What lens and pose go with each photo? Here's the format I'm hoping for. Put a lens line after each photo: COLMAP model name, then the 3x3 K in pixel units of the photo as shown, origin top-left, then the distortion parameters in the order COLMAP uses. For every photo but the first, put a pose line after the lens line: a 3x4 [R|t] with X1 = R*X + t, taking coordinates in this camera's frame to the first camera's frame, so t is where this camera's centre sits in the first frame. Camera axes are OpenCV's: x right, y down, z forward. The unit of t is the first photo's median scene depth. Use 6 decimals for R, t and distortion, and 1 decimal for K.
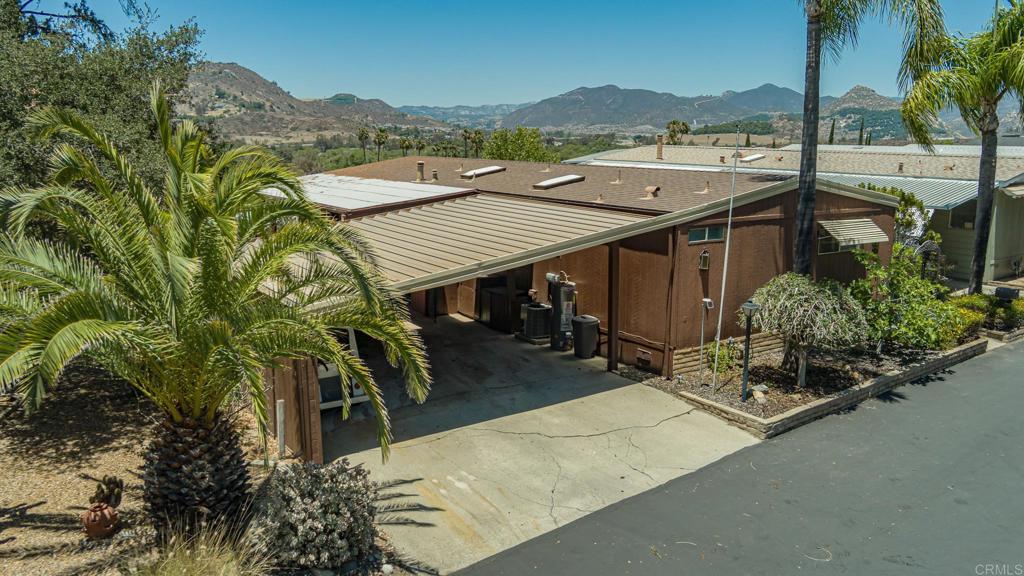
lens RADIAL K [[838.0, 0, 509.6], [0, 838.0, 291.5], [0, 0, 1]] dist [-0.052362, 0.010390]
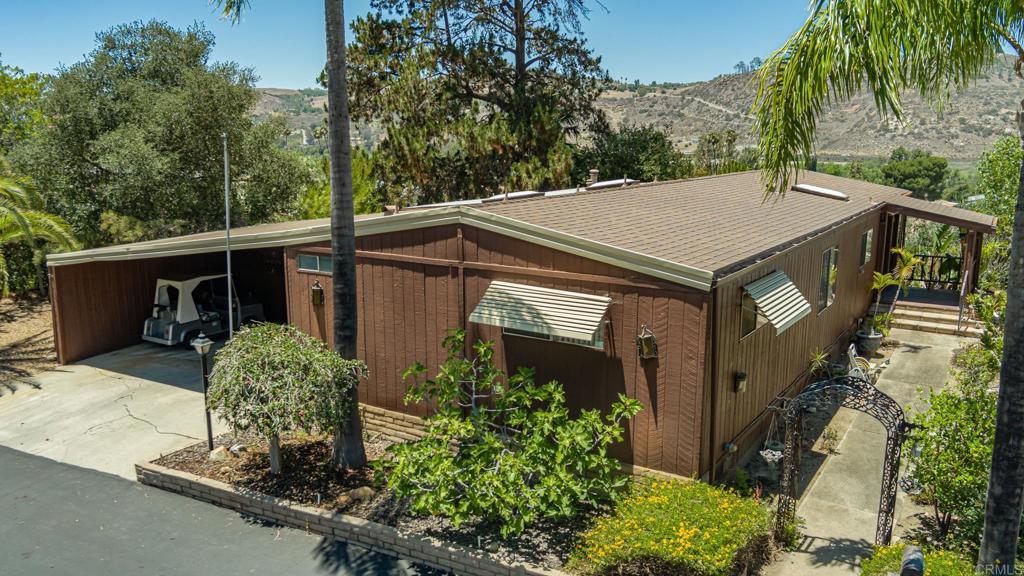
lens RADIAL K [[838.0, 0, 509.6], [0, 838.0, 291.5], [0, 0, 1]] dist [-0.052362, 0.010390]
pose [[0.402002, 0.173392, -0.899072, 1.022378], [-0.174860, 0.978373, 0.110501, -0.160071], [0.898787, 0.112790, 0.423627, 0.788949]]
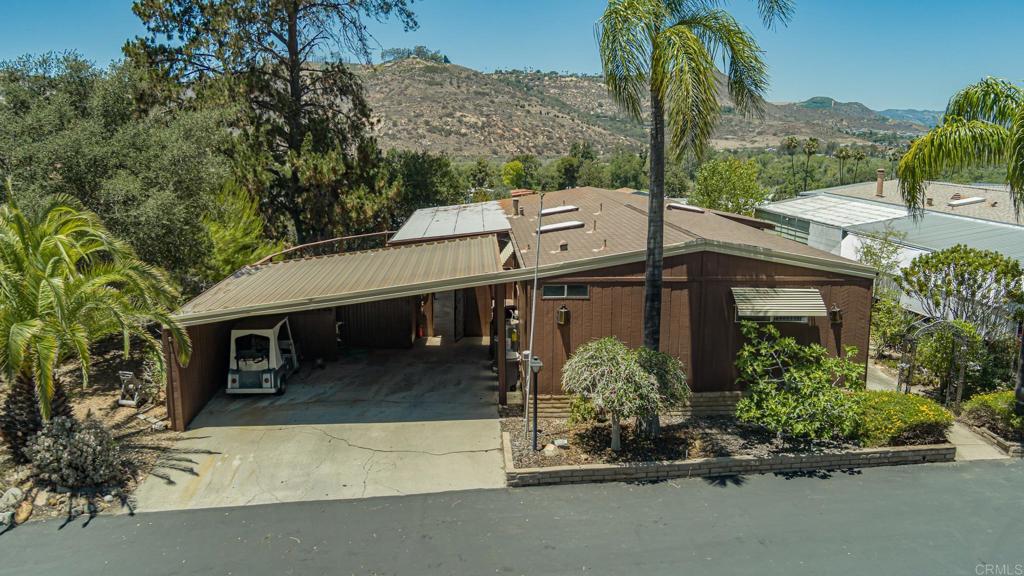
lens RADIAL K [[838.0, 0, 509.6], [0, 838.0, 291.5], [0, 0, 1]] dist [-0.052362, 0.010390]
pose [[0.853346, 0.098368, -0.511980, 0.689914], [-0.100131, 0.994679, 0.024216, -0.083032], [0.511638, 0.030601, 0.858656, 0.049844]]
